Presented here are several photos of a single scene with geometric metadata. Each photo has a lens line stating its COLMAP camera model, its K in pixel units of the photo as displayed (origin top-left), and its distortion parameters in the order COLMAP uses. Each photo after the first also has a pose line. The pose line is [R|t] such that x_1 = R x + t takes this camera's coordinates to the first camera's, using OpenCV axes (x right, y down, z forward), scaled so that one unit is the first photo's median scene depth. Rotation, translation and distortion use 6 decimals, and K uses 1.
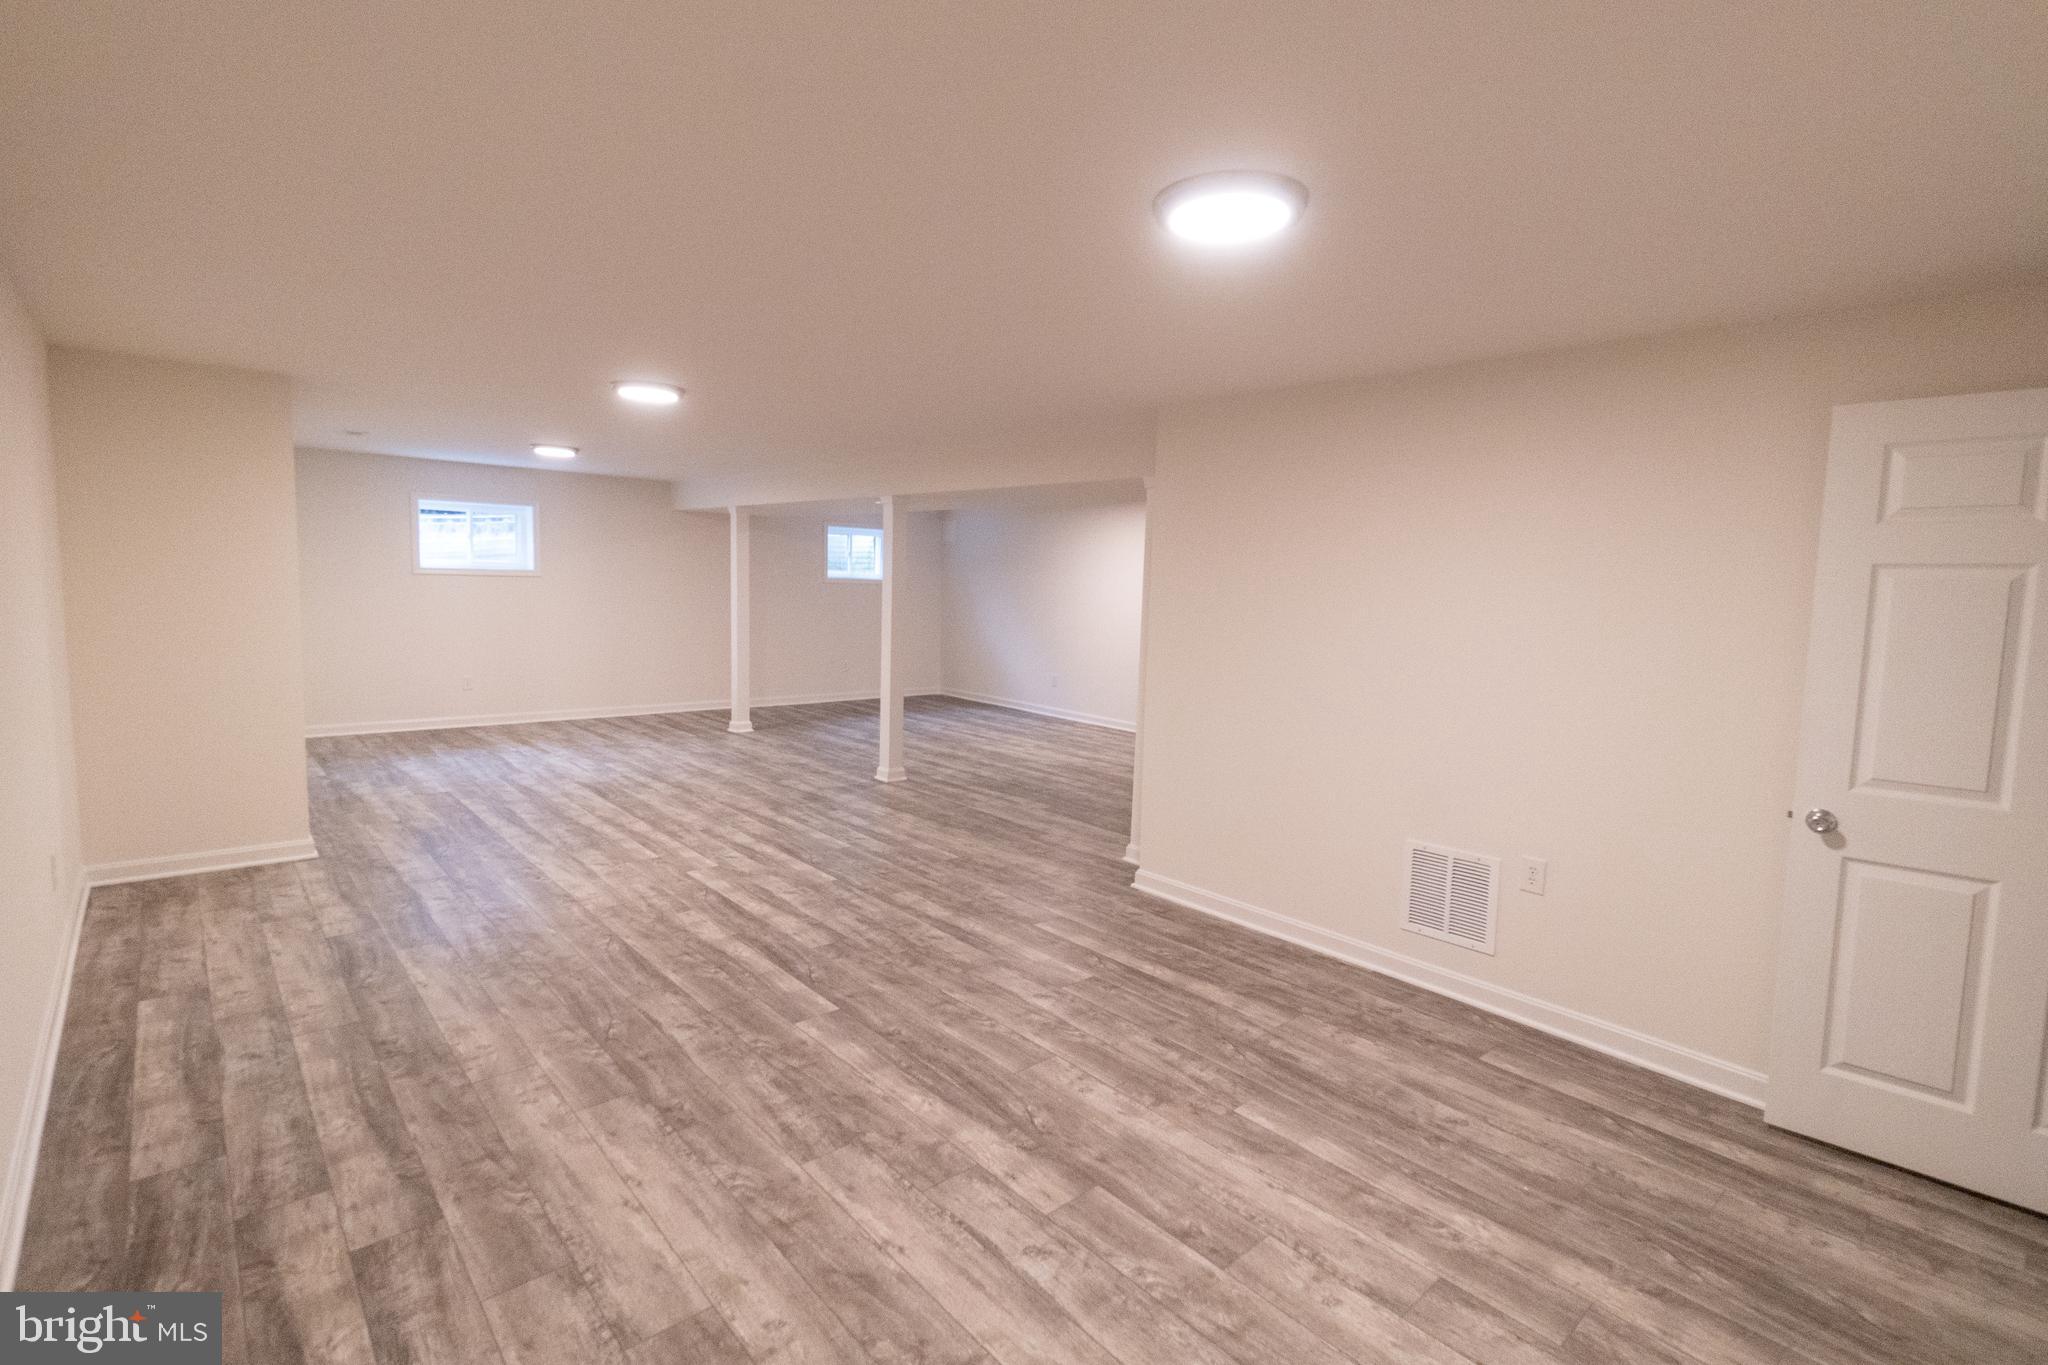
lens RADIAL K [[912.4, 0, 1030.2], [0, 912.4, 674.6], [0, 0, 1]] dist [0.003812, 0.000030]
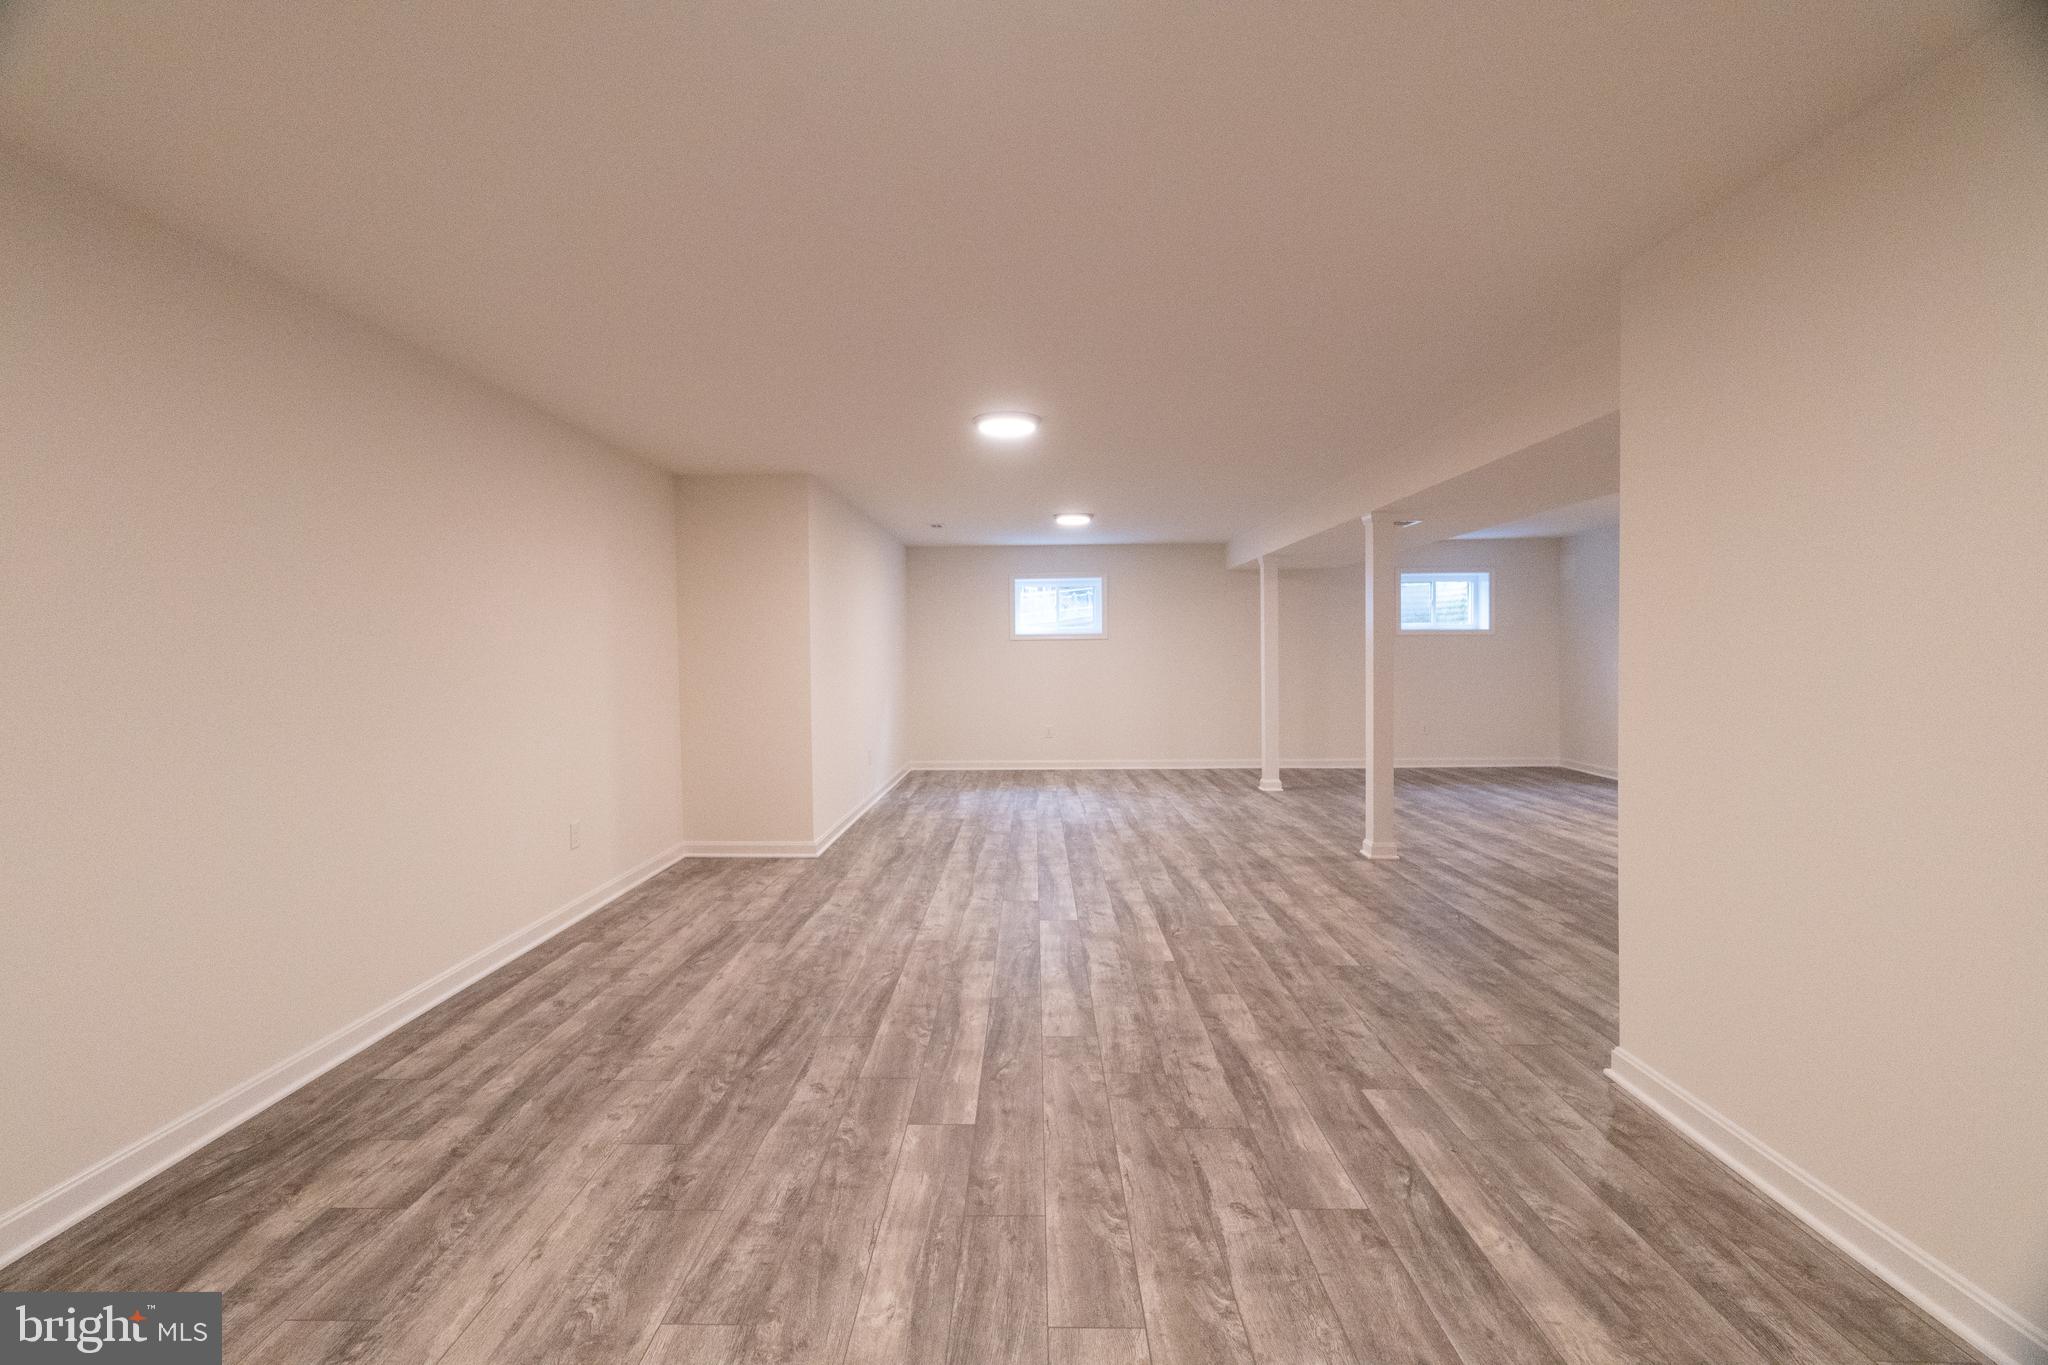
lens RADIAL K [[869.6, 0, 1053.0], [0, 869.6, 652.4], [0, 0, 1]] dist [-0.000667, -0.000449]
pose [[0.738062, -0.043540, -0.673326, 0.273446], [-0.034010, 0.994247, -0.101573, 0.039695], [0.673875, 0.097867, 0.732335, 0.385905]]
